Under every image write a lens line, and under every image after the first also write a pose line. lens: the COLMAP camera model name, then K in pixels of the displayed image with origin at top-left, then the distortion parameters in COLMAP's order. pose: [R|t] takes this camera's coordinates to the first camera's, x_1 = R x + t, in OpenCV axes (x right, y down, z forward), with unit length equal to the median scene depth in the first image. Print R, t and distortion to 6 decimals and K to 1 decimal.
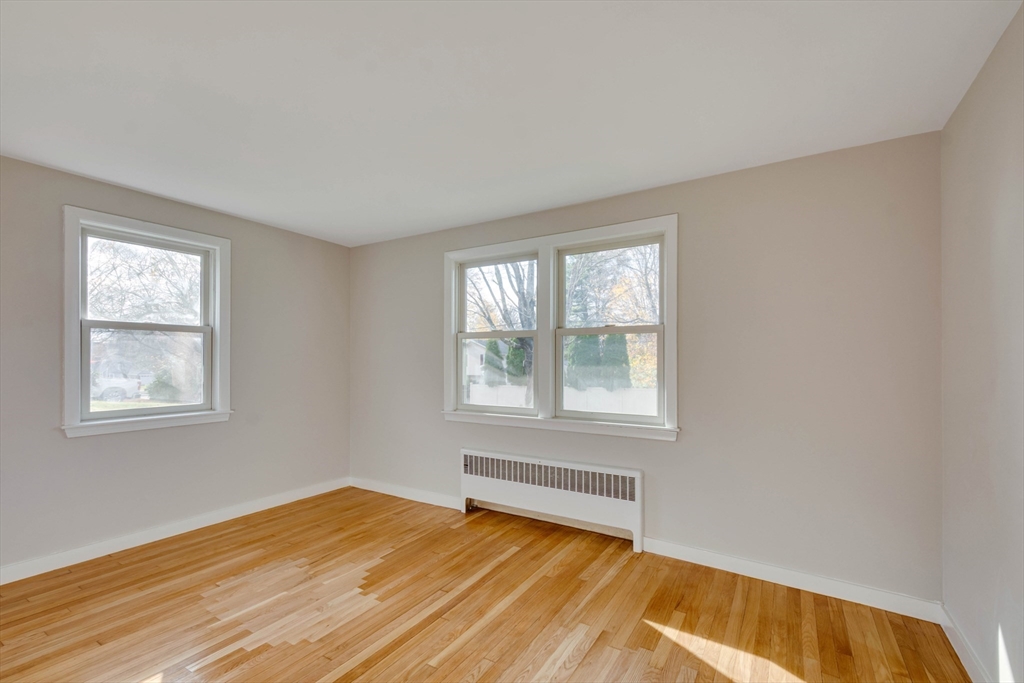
lens RADIAL K [[450.7, 0, 508.6], [0, 450.7, 364.3], [0, 0, 1]] dist [0.017131, -0.000503]
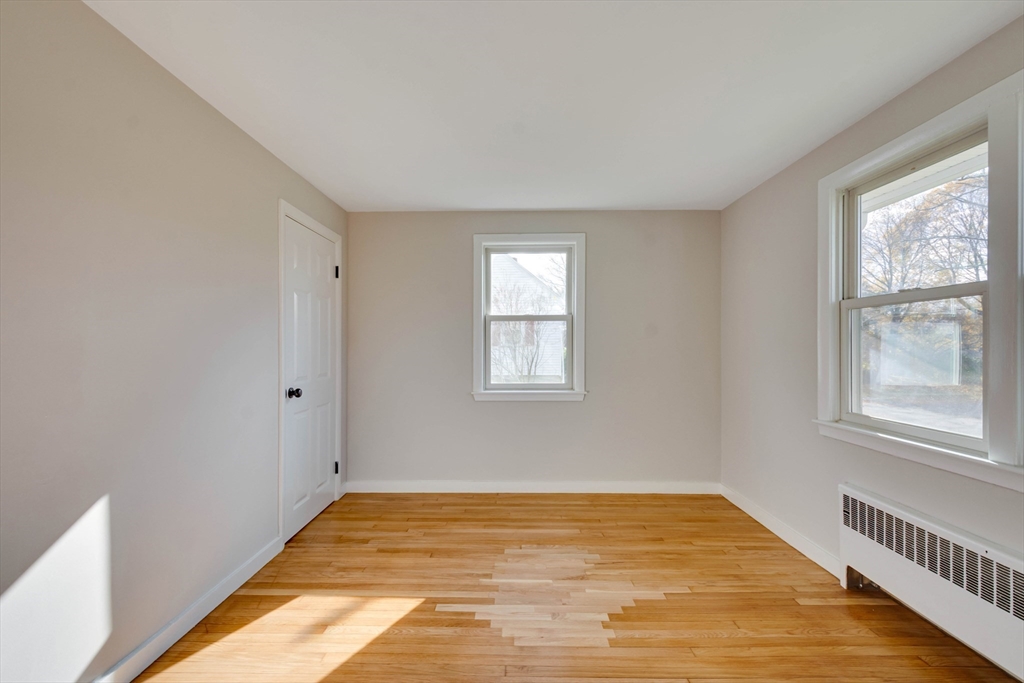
lens RADIAL K [[450.9, 0, 514.0], [0, 450.9, 349.0], [0, 0, 1]] dist [0.013235, -0.000912]
pose [[0.522488, 0.002293, -0.852644, 0.233347], [-0.005658, 0.999984, -0.000778, 0.002733], [0.852628, 0.005231, 0.522492, 0.330586]]
